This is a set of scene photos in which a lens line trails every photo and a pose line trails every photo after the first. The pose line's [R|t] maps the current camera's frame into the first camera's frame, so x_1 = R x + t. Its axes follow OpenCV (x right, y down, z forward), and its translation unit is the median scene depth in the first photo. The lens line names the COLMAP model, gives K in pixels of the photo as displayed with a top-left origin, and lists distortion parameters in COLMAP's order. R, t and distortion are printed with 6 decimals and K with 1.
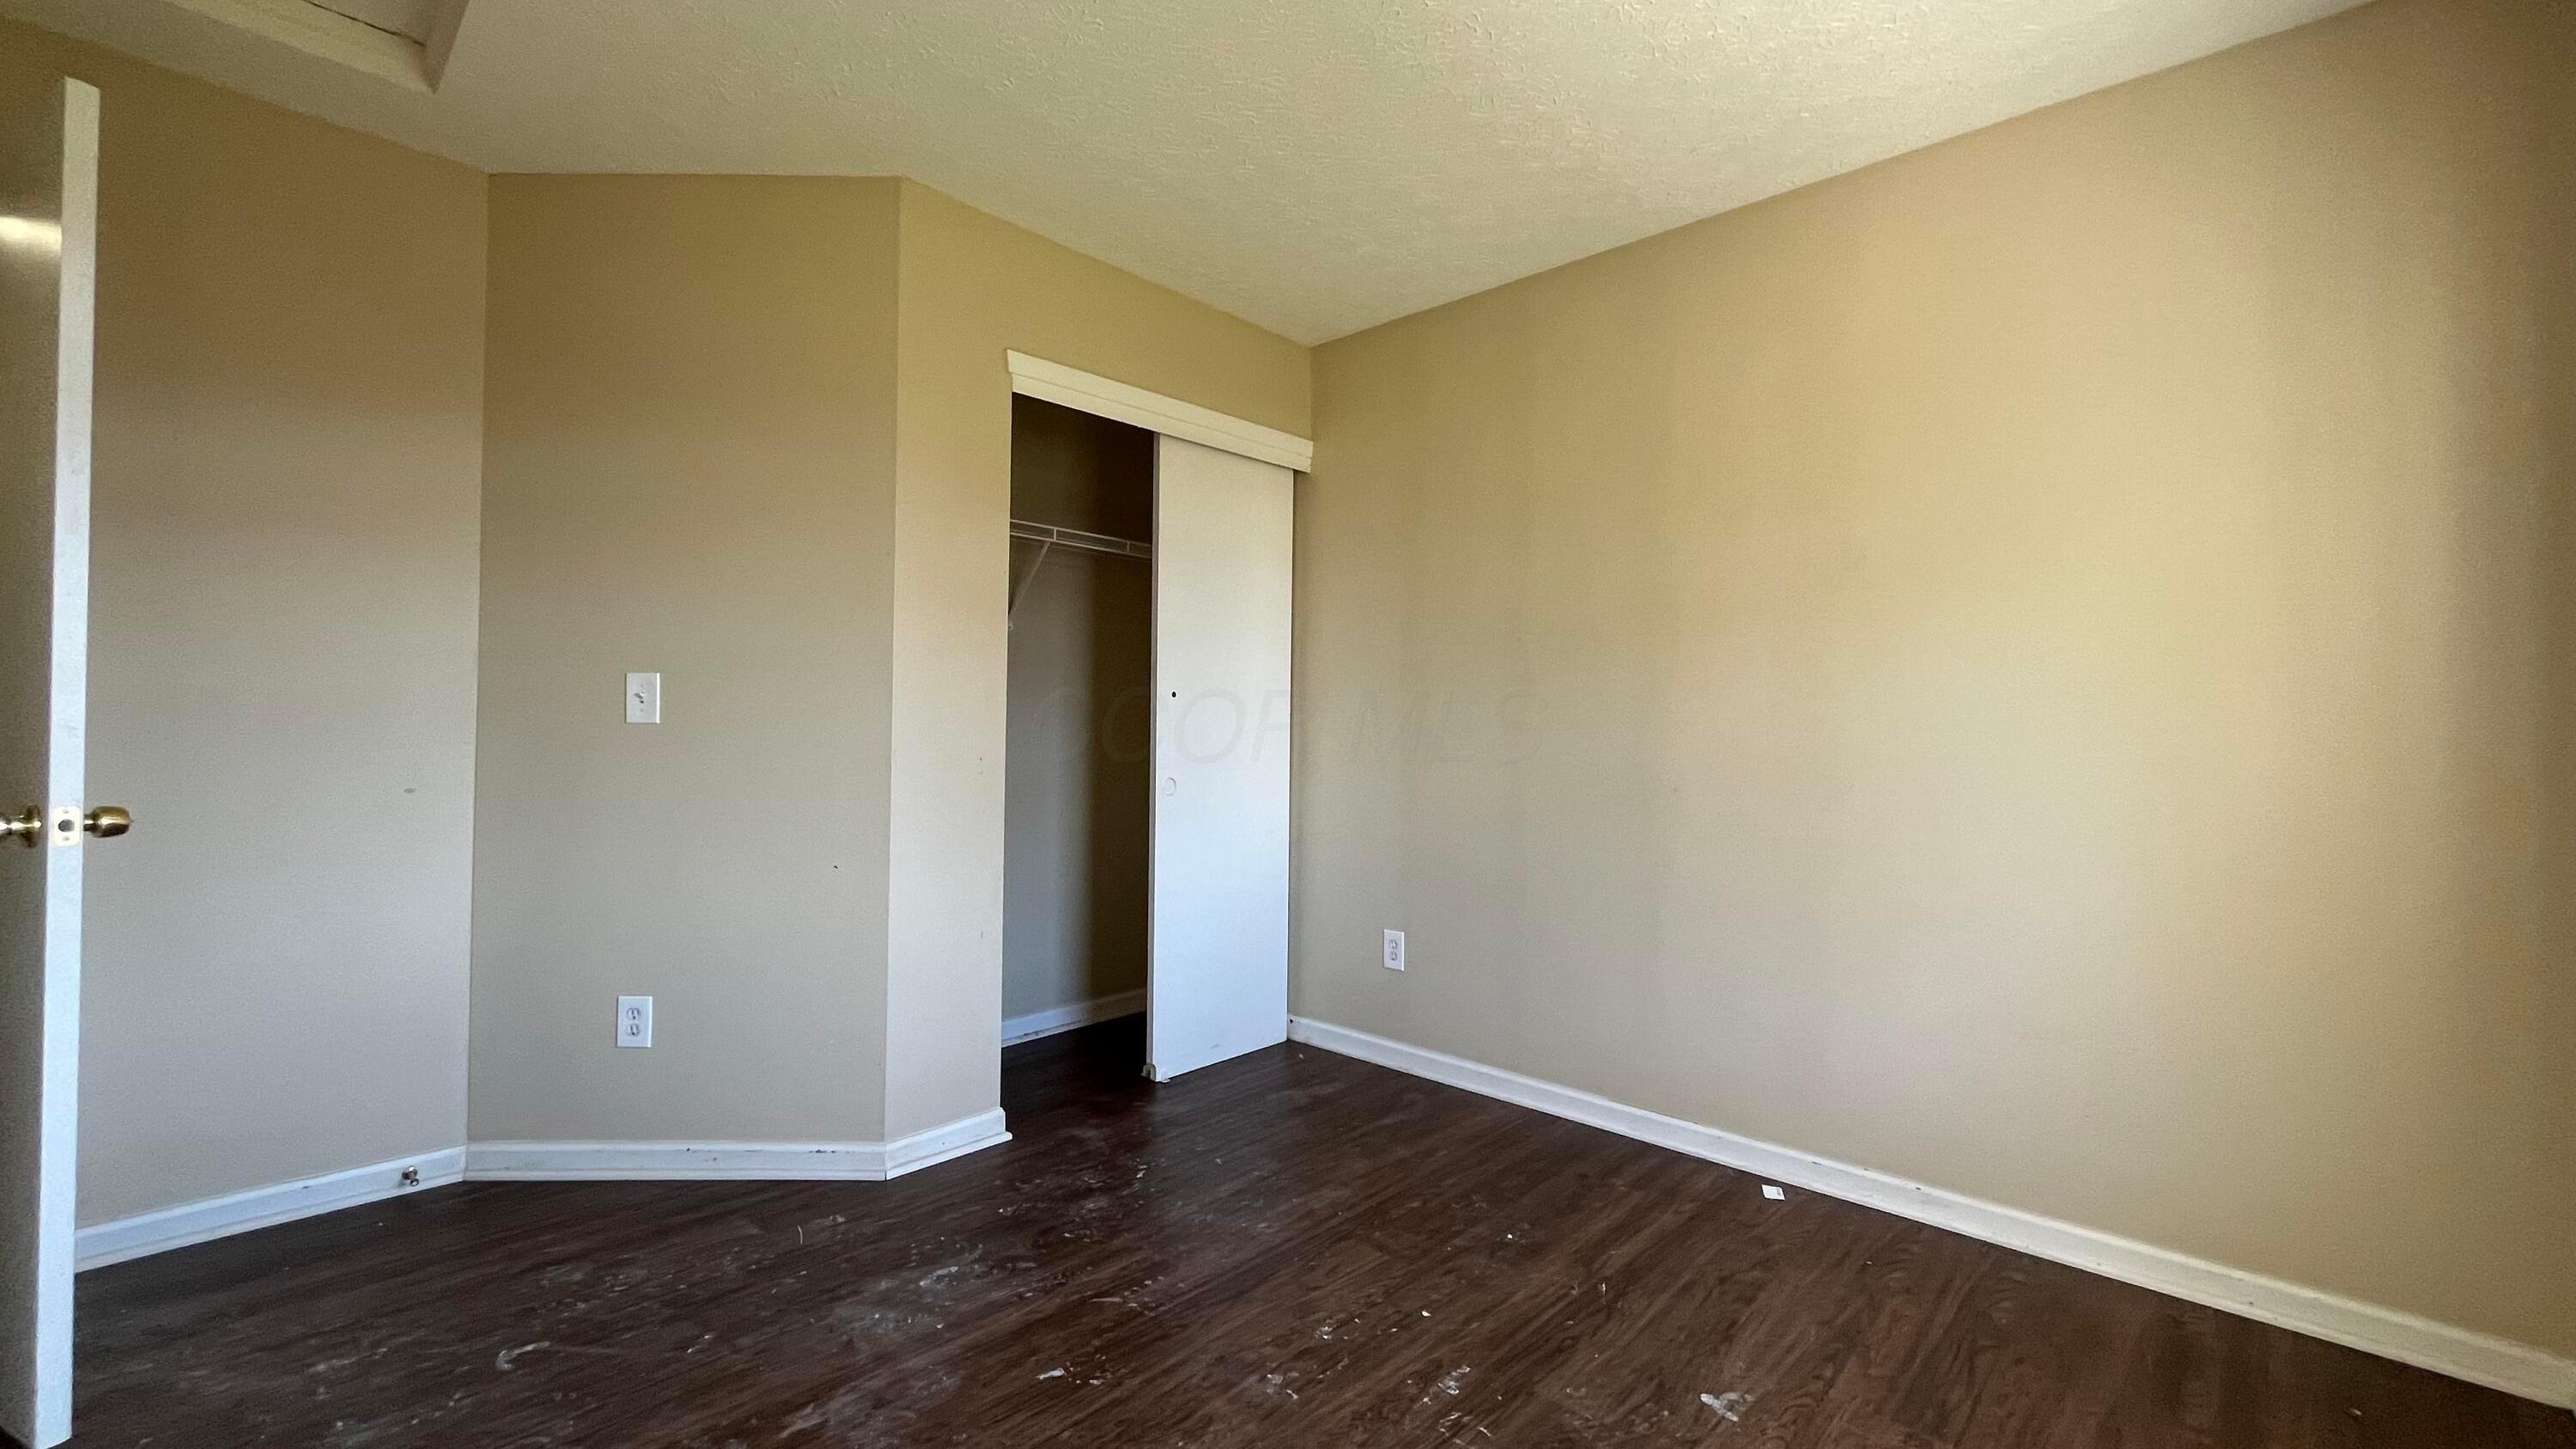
lens RADIAL K [[1039.7, 0, 1292.5], [0, 1039.7, 716.3], [0, 0, 1]] dist [-0.007848, 0.000962]
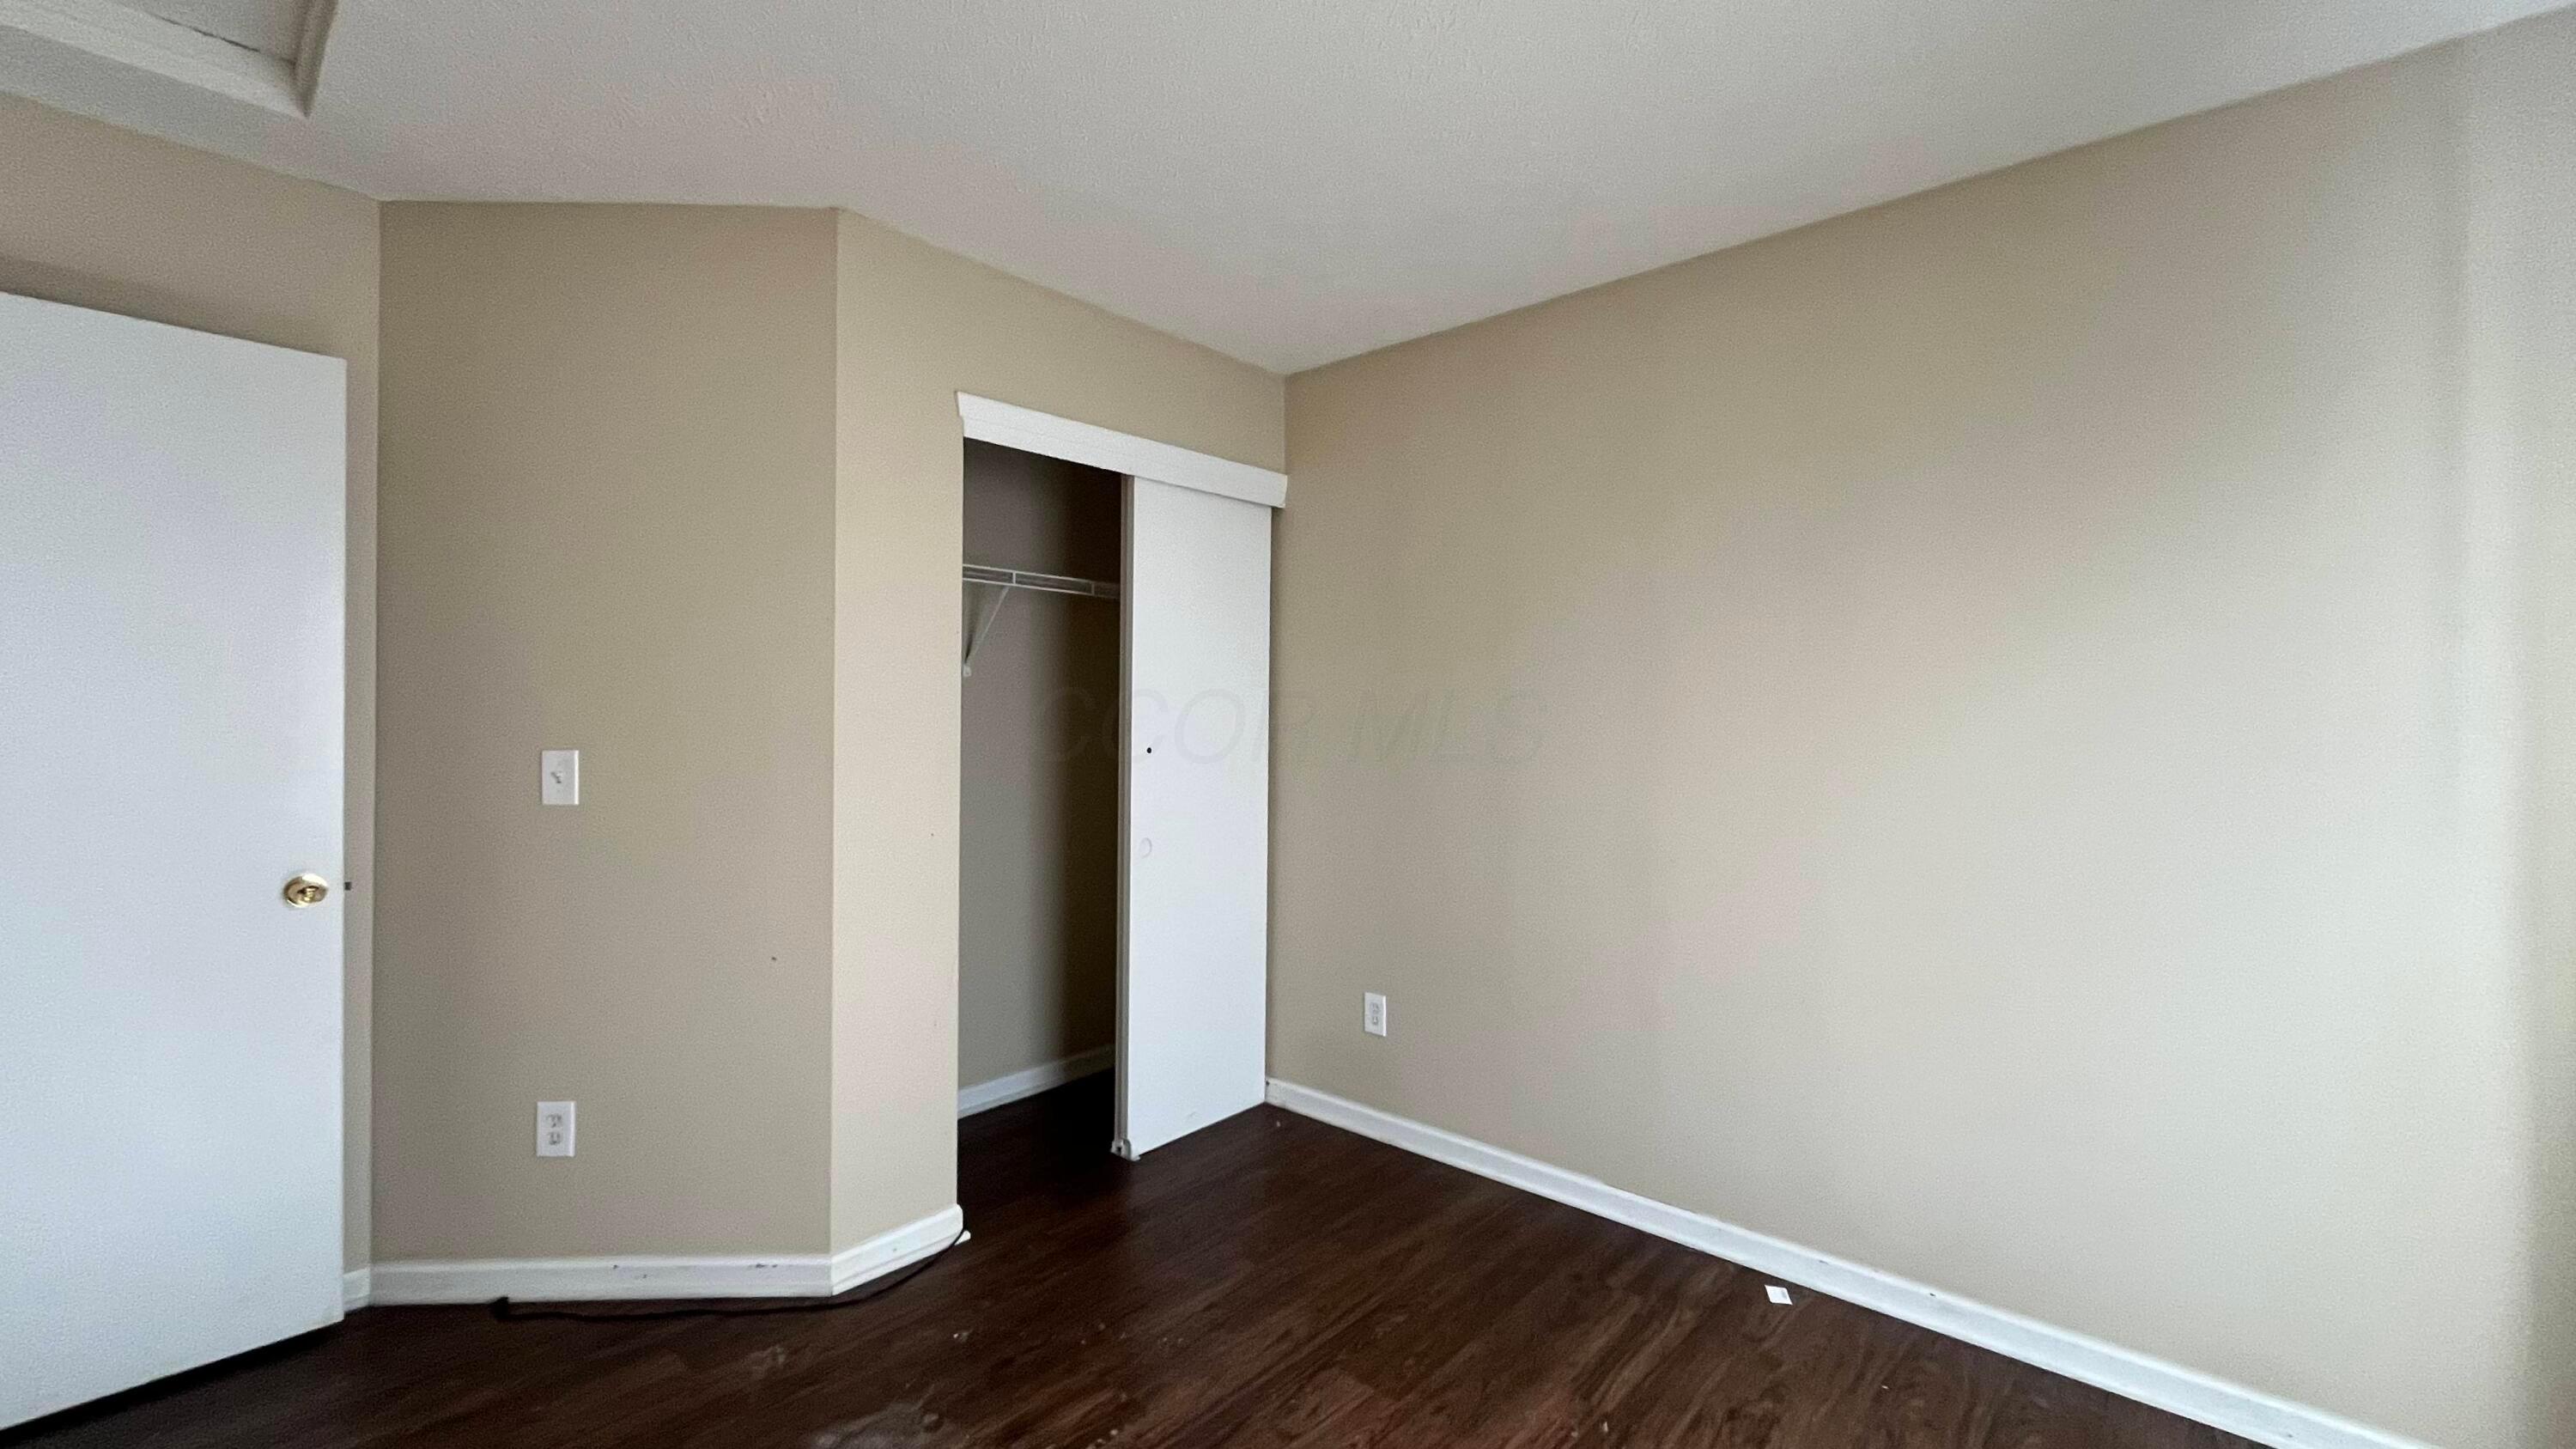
lens RADIAL K [[1039.7, 0, 1288.9], [0, 1039.7, 716.3], [0, 0, 1]] dist [-0.007848, 0.000962]
pose [[0.999782, -0.003927, 0.020489, 0.000022], [0.003643, 0.999898, 0.013833, -0.082374], [-0.020542, -0.013756, 0.999694, 0.071239]]
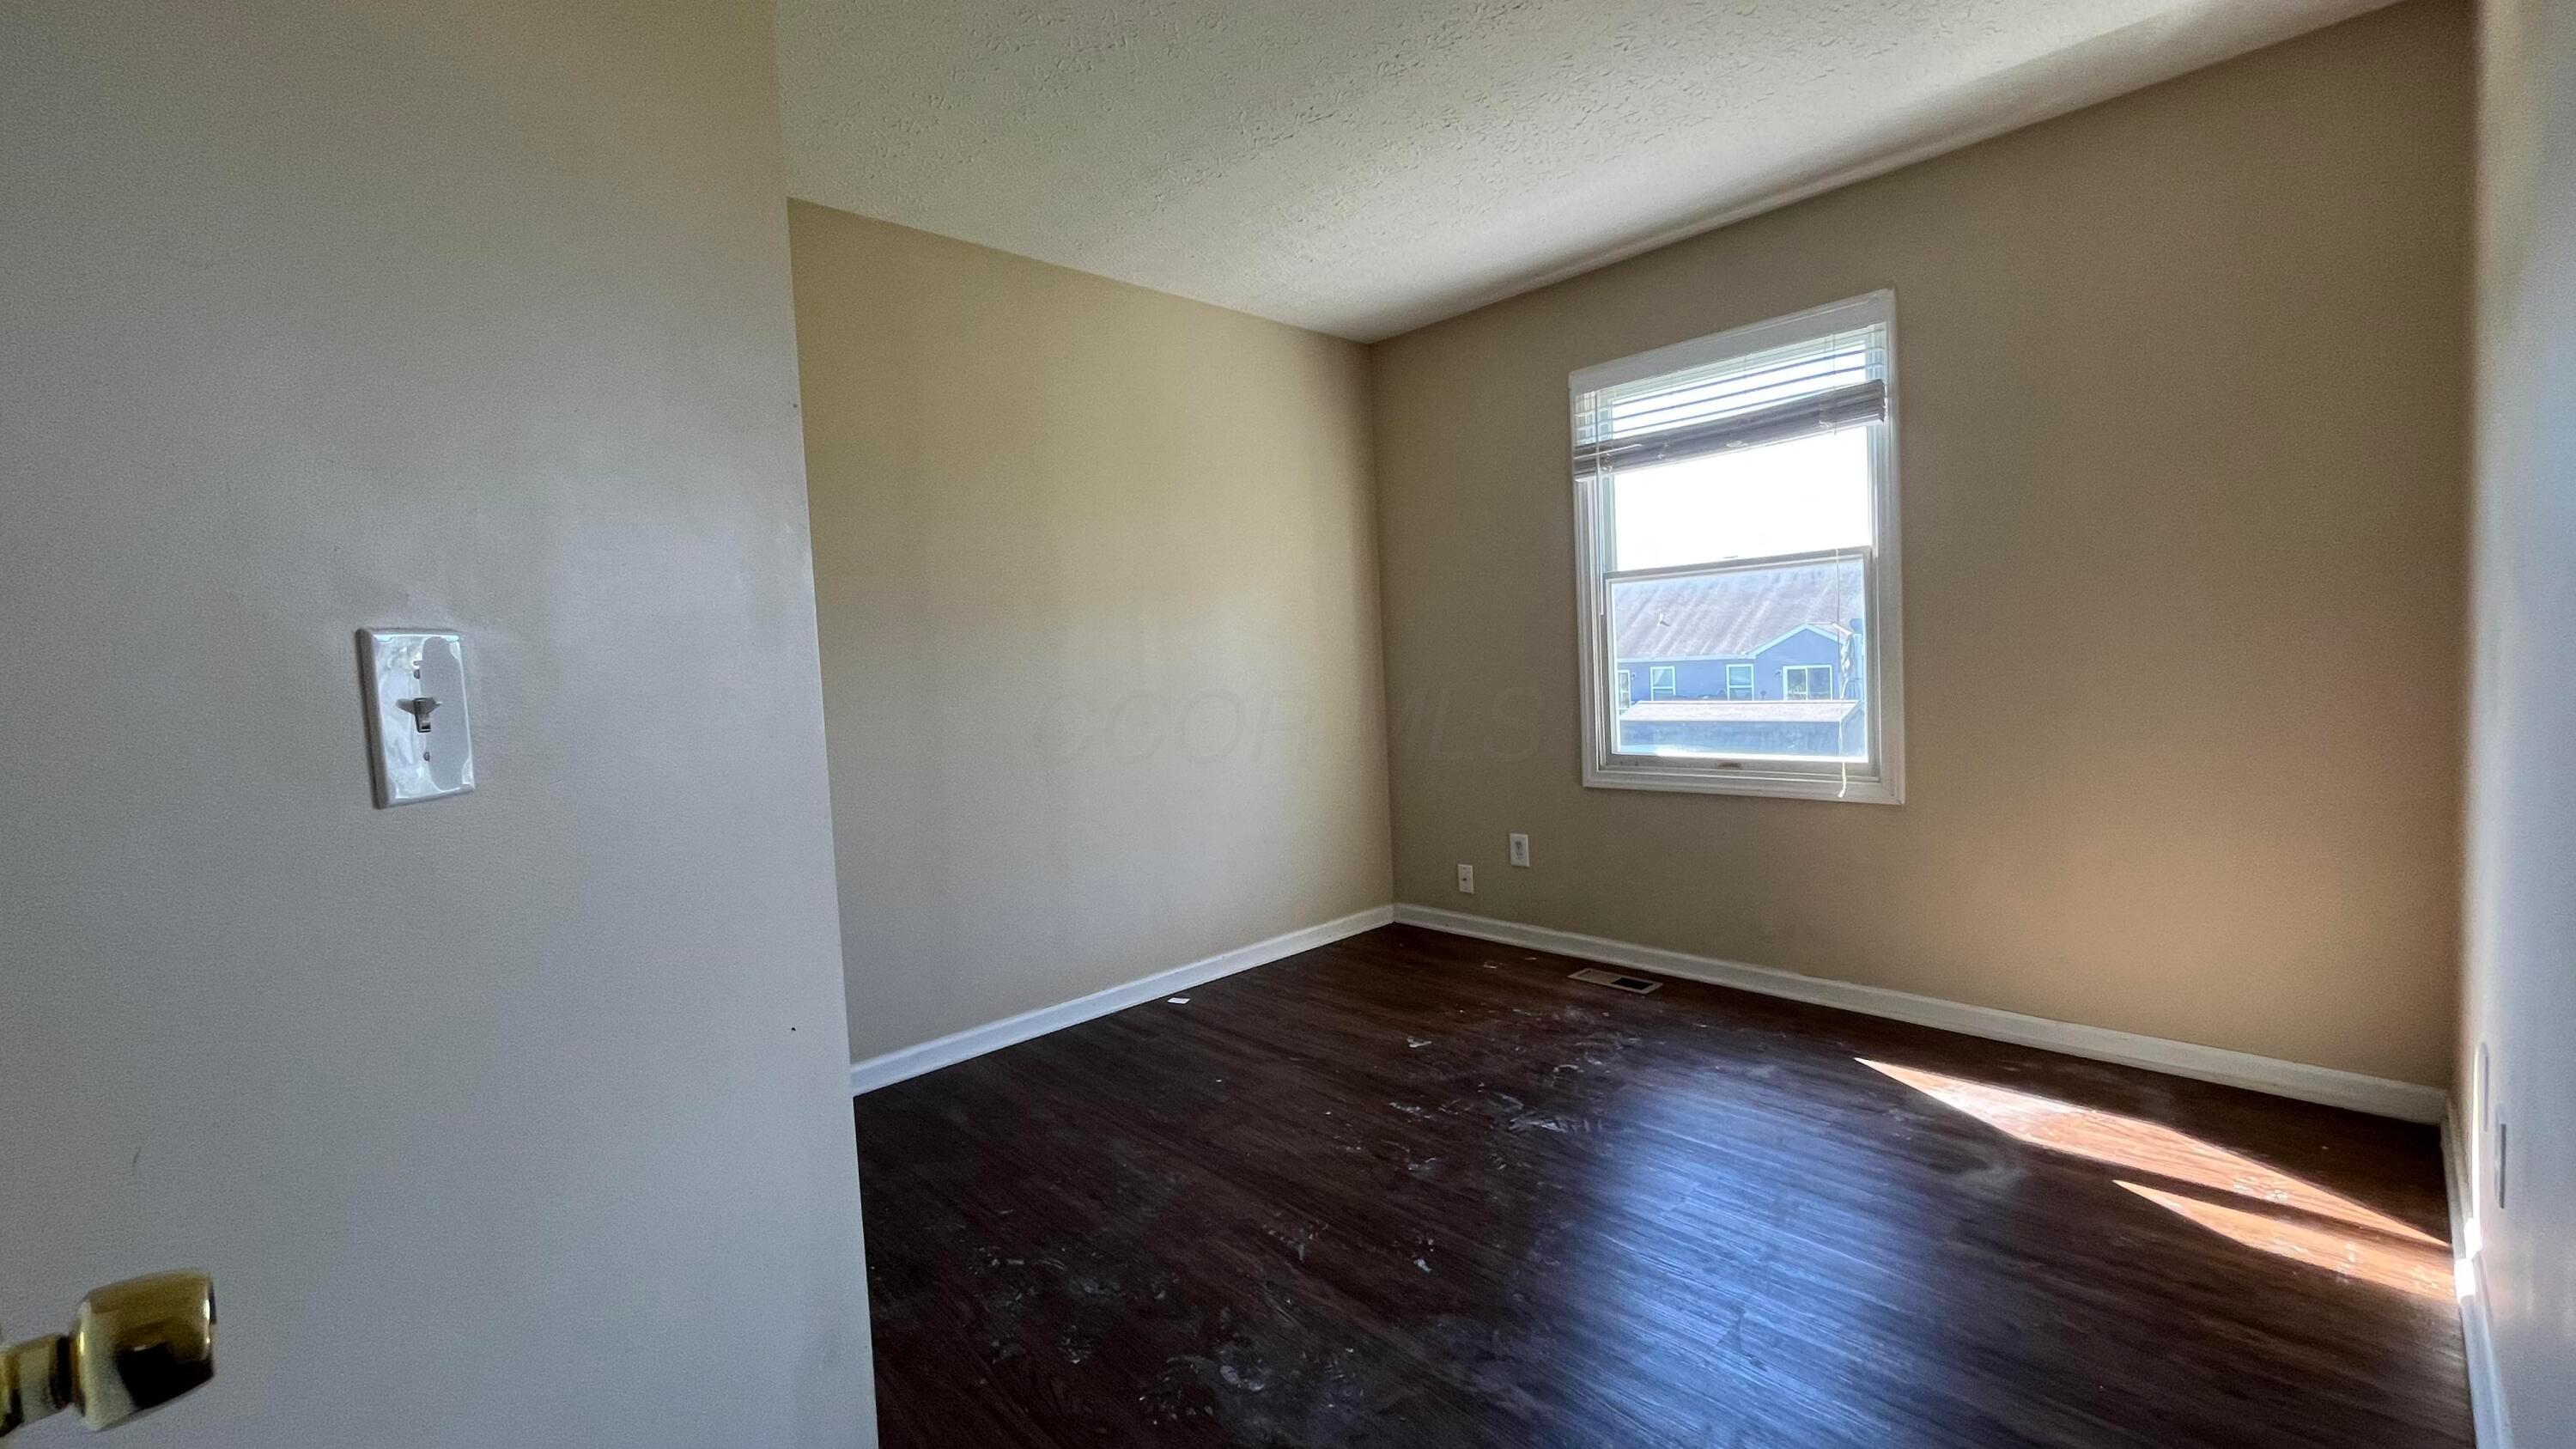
lens RADIAL K [[1039.7, 0, 1288.9], [0, 1039.7, 724.5], [0, 0, 1]] dist [-0.007848, 0.000962]
pose [[0.060609, -0.083723, 0.994644, -0.911676], [0.041948, 0.995809, 0.081265, -0.029115], [-0.997280, 0.036798, 0.063867, 0.735944]]
